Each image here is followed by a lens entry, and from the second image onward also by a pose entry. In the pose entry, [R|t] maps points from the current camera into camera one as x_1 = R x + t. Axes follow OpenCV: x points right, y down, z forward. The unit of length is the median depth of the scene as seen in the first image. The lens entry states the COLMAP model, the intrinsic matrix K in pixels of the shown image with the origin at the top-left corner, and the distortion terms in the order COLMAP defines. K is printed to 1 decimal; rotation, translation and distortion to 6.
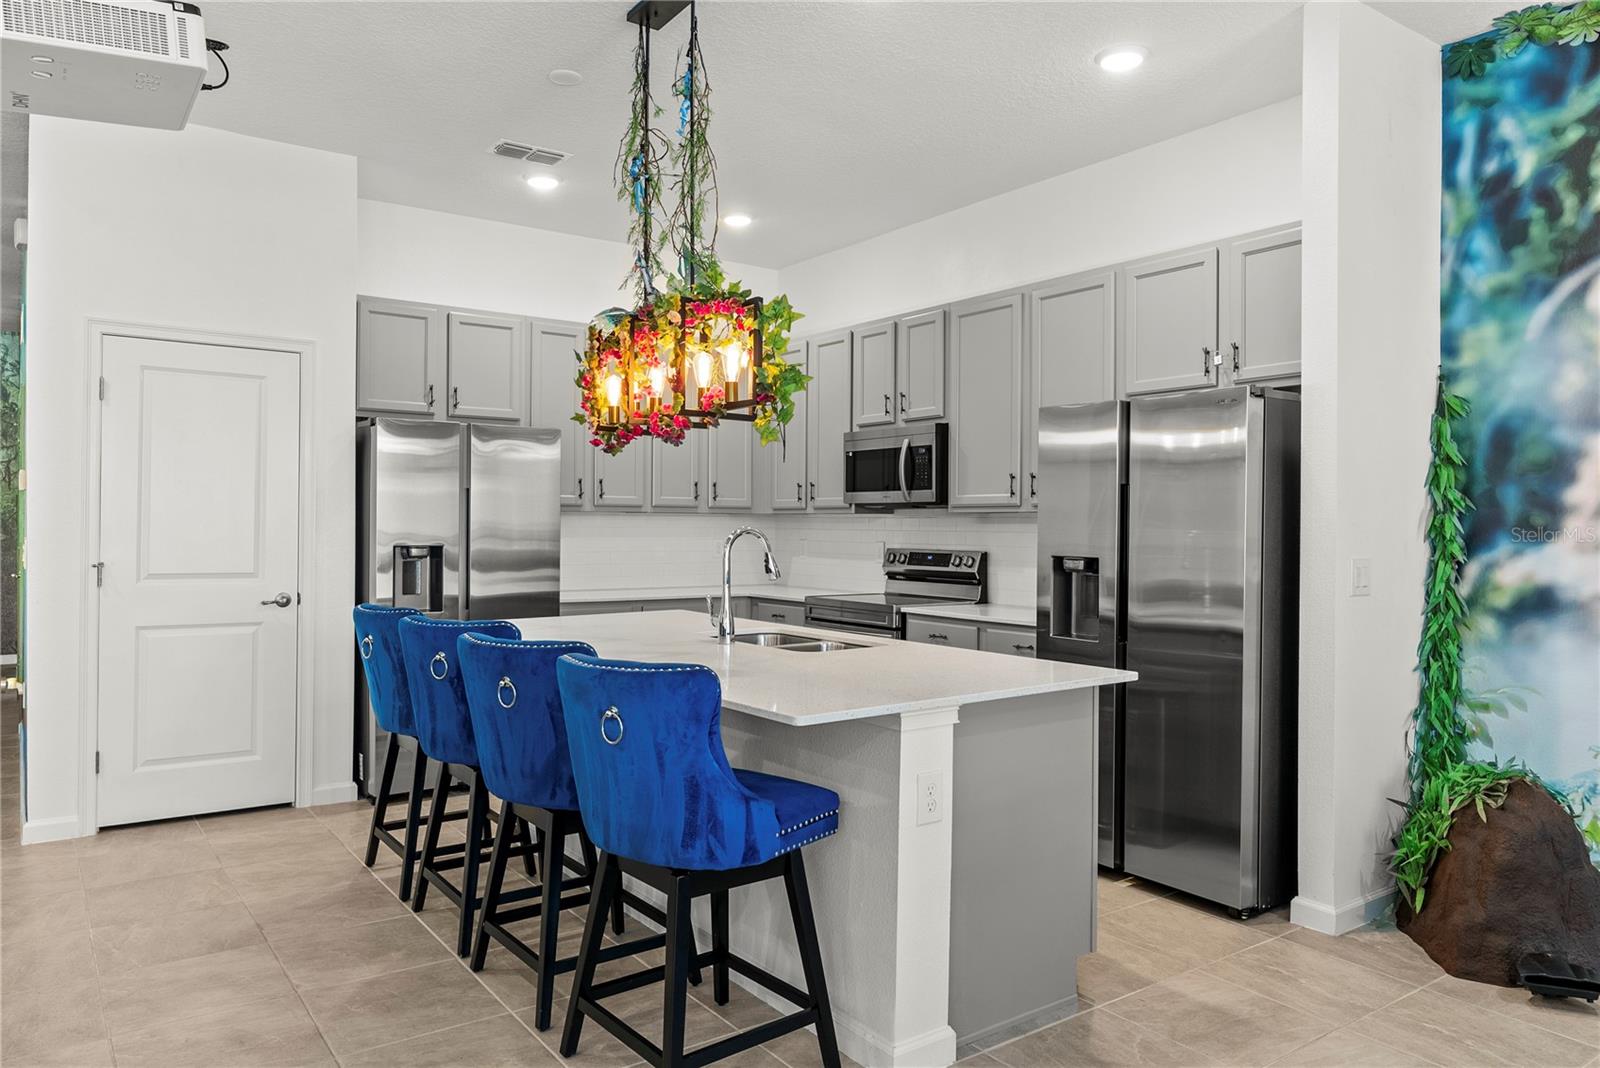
lens RADIAL K [[1073.9, 0, 799.2], [0, 1073.9, 514.6], [0, 0, 1]] dist [0.079229, 0.000155]
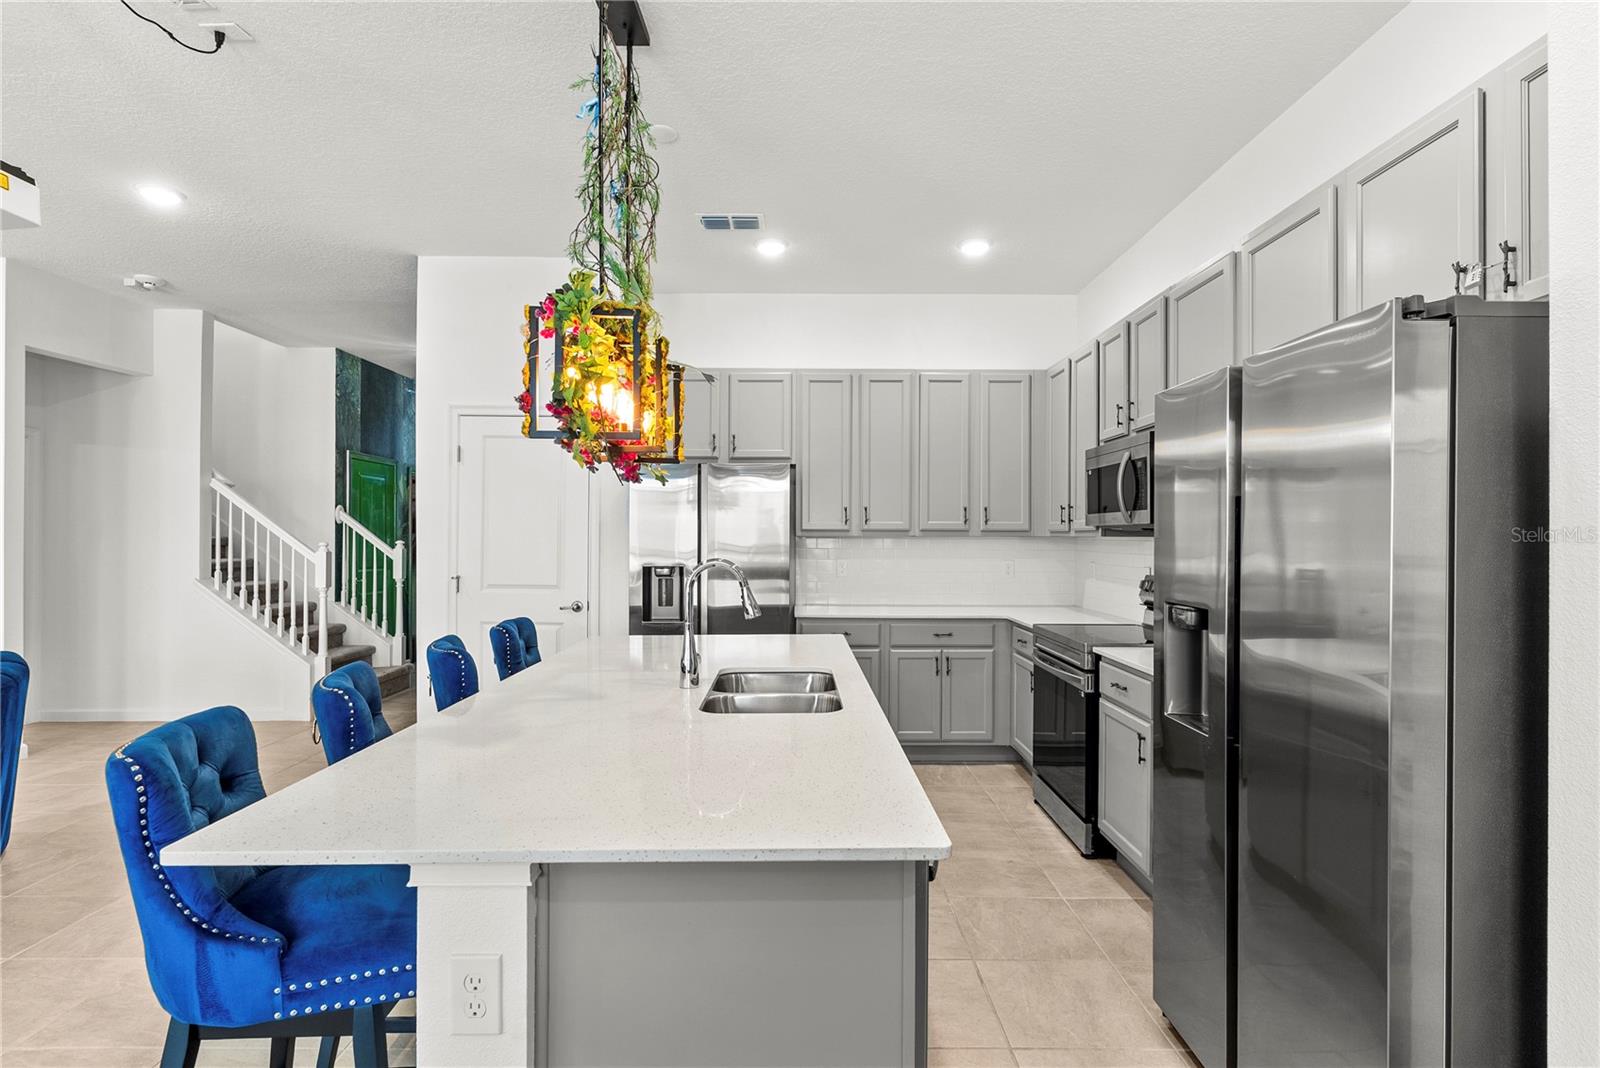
lens RADIAL K [[832.6, 0, 800.0], [0, 832.6, 534.0], [0, 0, 1]] dist [-0.001067, -0.000516]
pose [[0.813549, -0.005028, -0.581474, 0.280063], [0.006856, 0.999976, 0.000945, -0.006531], [0.581456, -0.004756, 0.813564, 0.300128]]
